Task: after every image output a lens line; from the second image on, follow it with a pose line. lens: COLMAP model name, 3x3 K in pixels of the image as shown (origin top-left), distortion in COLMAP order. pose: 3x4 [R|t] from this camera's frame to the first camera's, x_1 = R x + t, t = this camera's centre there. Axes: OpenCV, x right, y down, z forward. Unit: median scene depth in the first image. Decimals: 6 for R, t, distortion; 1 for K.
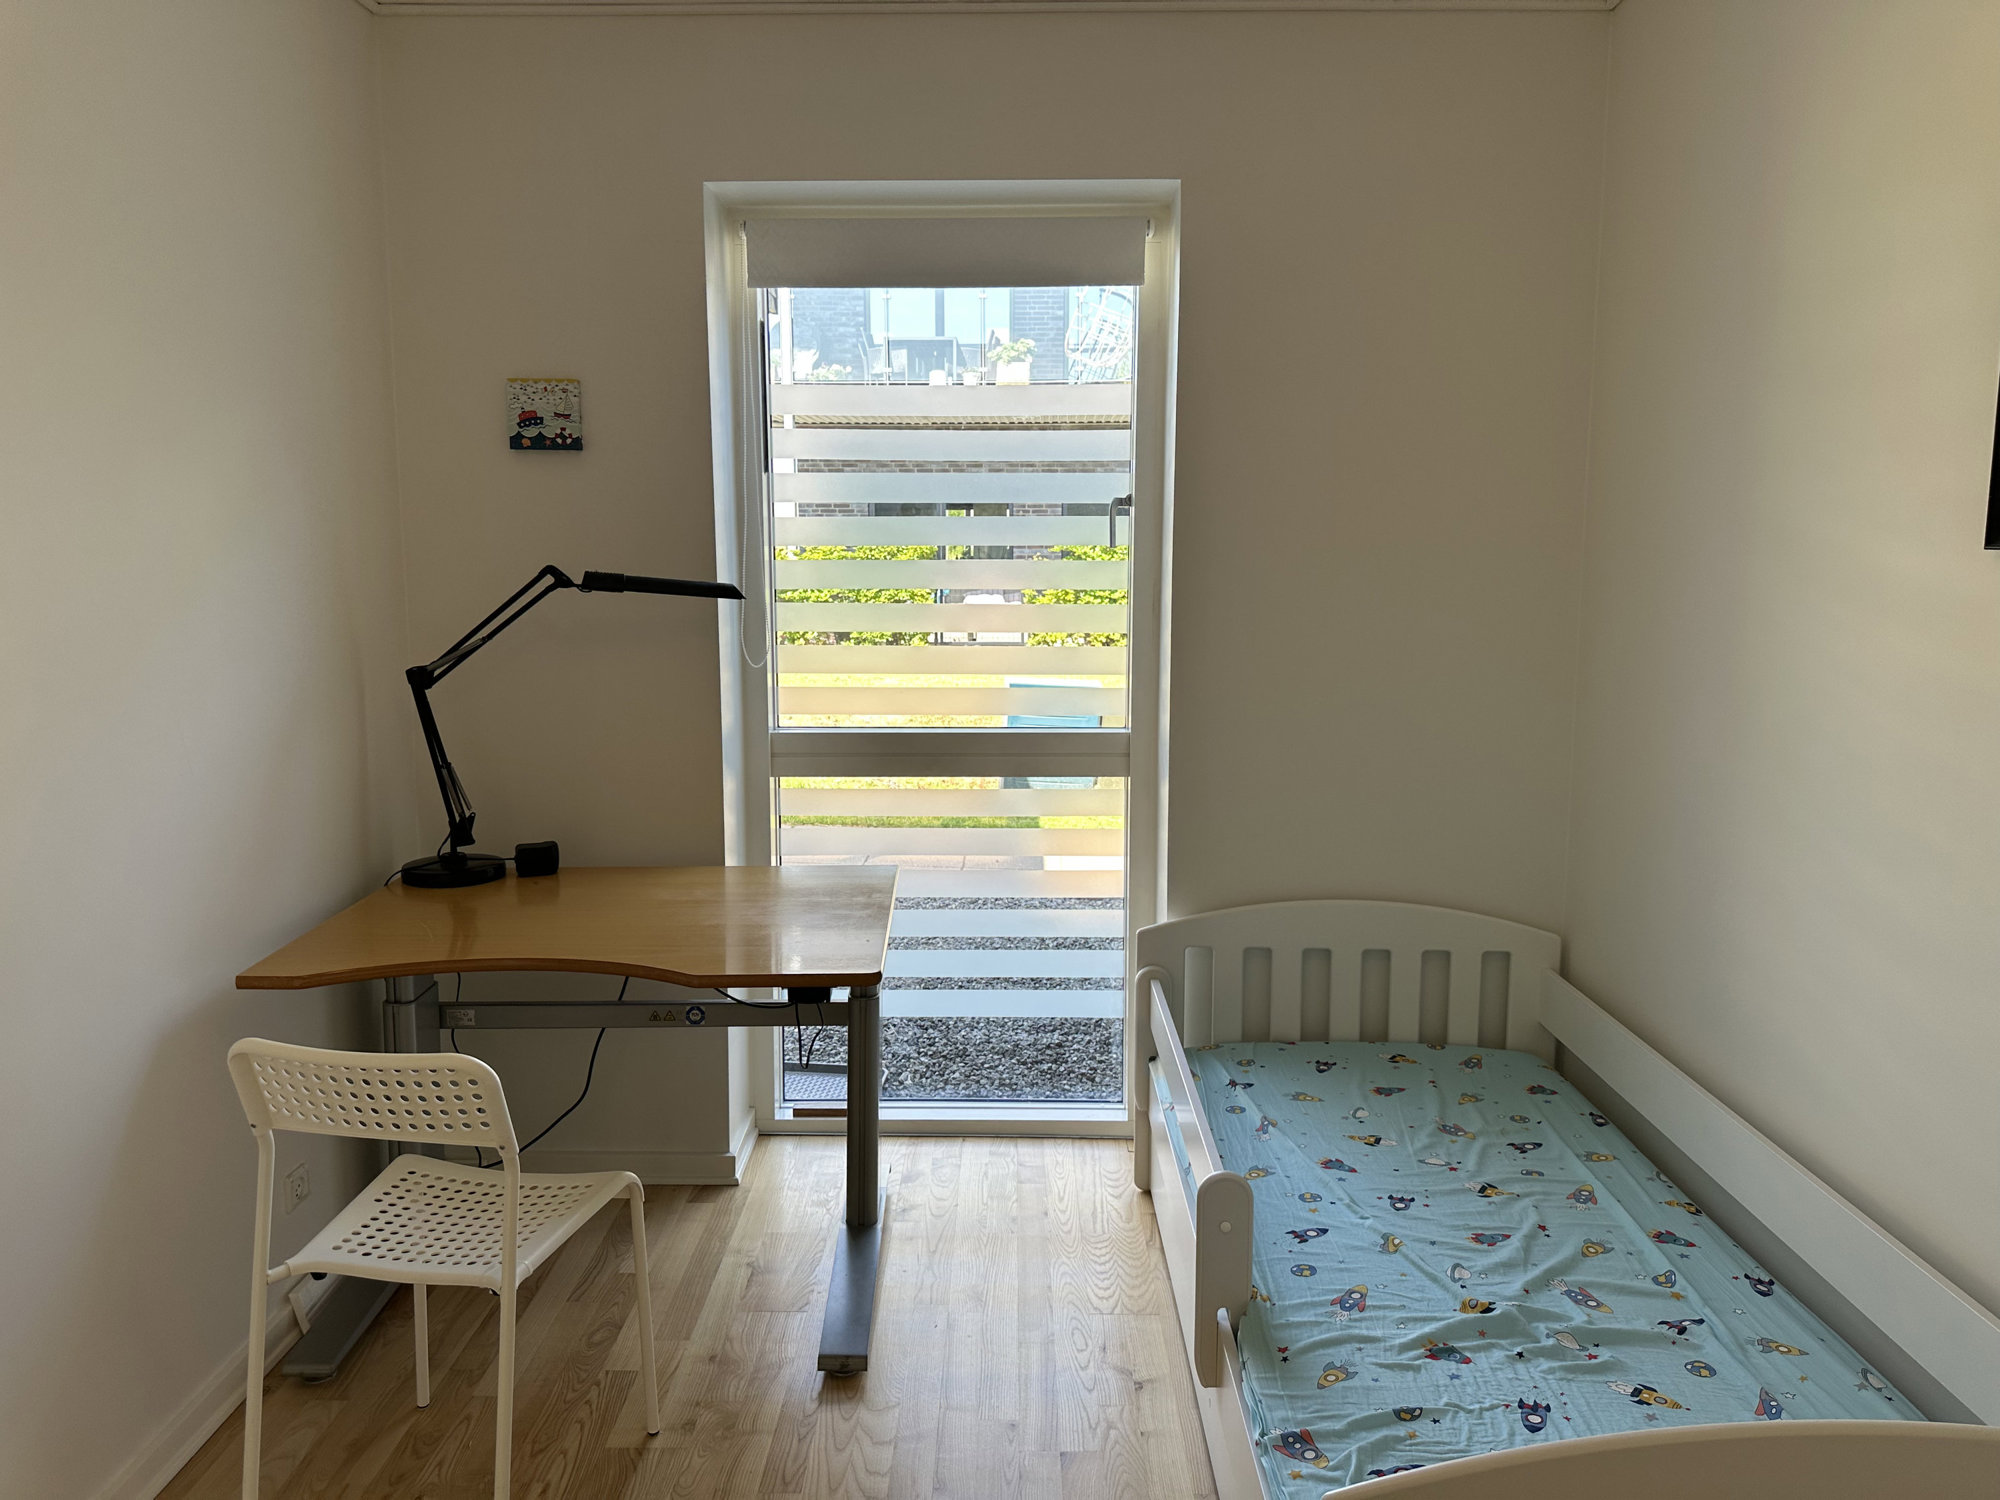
lens RADIAL K [[1403.6, 0, 995.9], [0, 1403.6, 737.3], [0, 0, 1]] dist [0.145355, -0.194070]
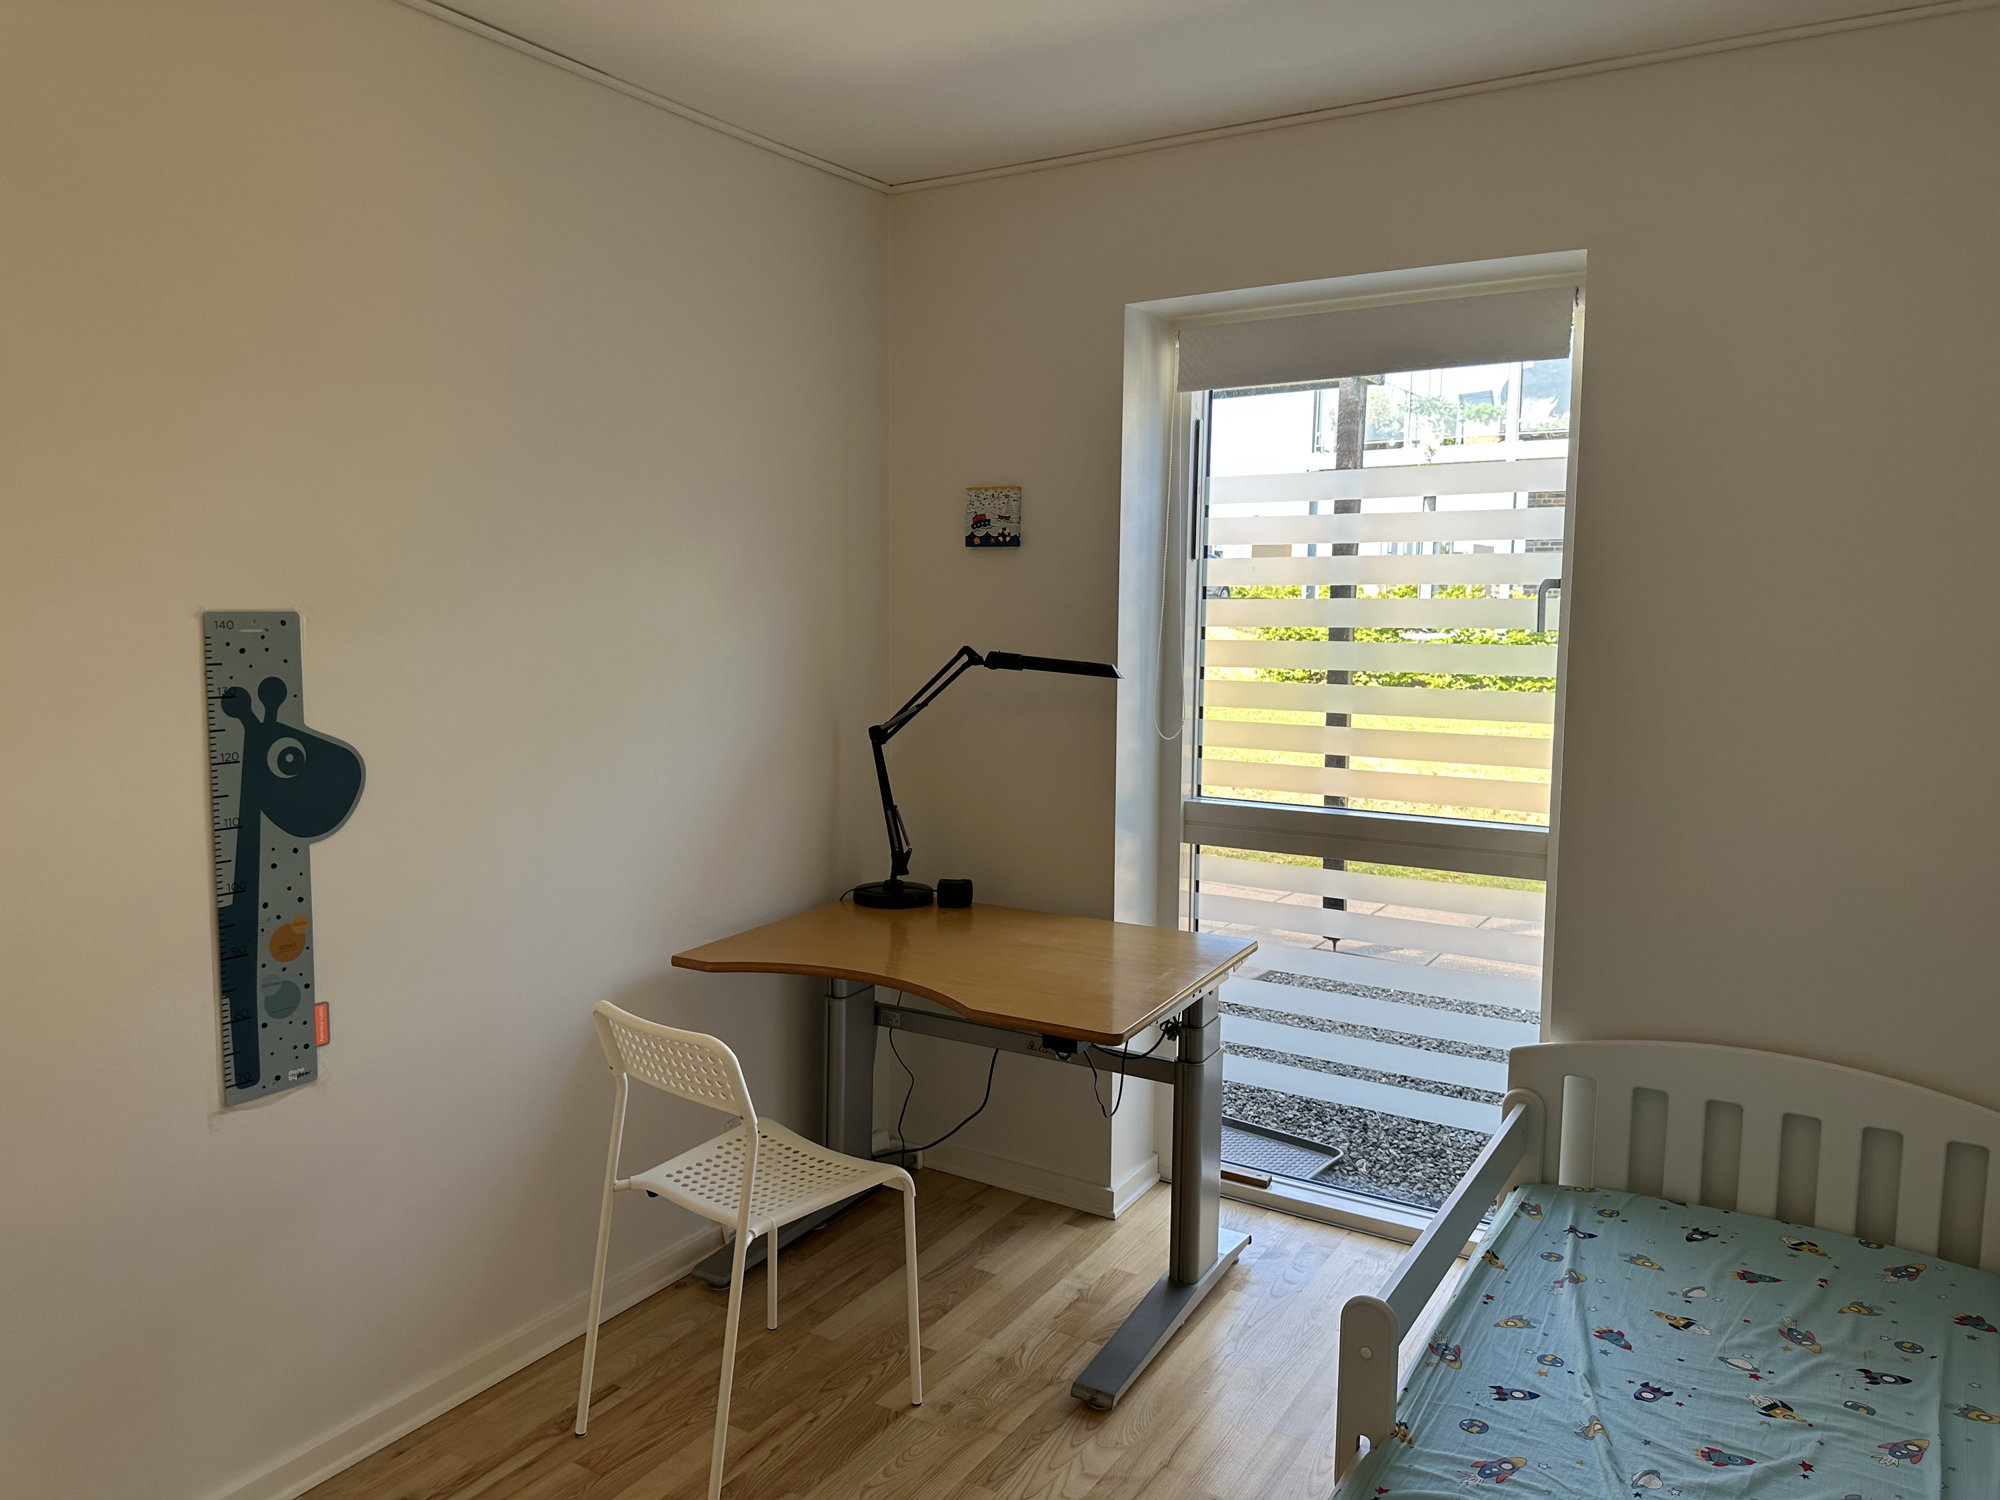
lens RADIAL K [[1389.0, 0, 1023.8], [0, 1389.0, 744.4], [0, 0, 1]] dist [0.116049, -0.081212]
pose [[0.873702, 0.057208, -0.483086, 0.272879], [-0.075901, 0.996930, -0.019215, -0.019633], [0.480503, 0.053455, 0.875362, 0.019419]]
